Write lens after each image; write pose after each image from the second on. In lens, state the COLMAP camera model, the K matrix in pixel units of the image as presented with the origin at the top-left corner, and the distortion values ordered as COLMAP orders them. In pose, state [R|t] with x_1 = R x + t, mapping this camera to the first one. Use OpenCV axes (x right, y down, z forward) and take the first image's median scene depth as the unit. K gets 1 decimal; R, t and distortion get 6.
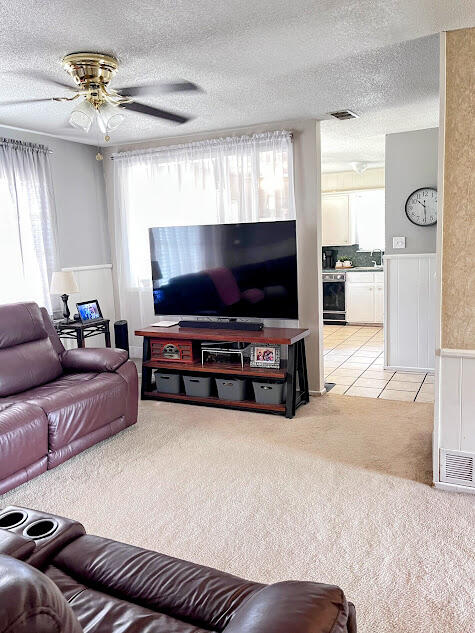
lens RADIAL K [[525.8, 0, 237.5], [0, 525.8, 316.5], [0, 0, 1]] dist [0.058695, -0.085065]
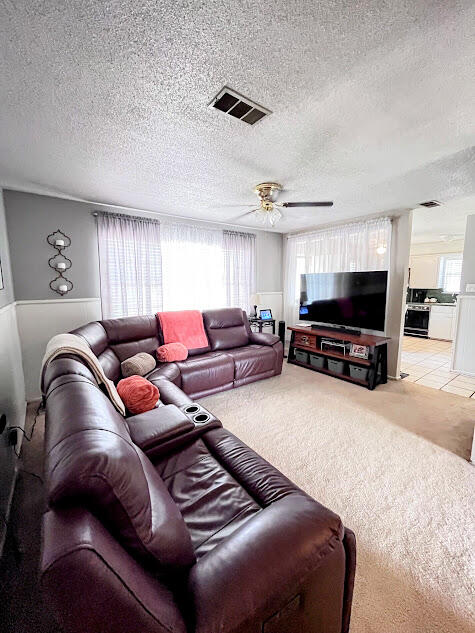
lens RADIAL K [[257.6, 0, 237.5], [0, 257.6, 316.5], [0, 0, 1]] dist [-0.000988, -0.000223]
pose [[0.884714, 0.097019, -0.455926, 0.072918], [-0.101178, 0.994750, 0.015344, -0.006968], [0.455021, 0.032555, 0.889885, 0.079022]]
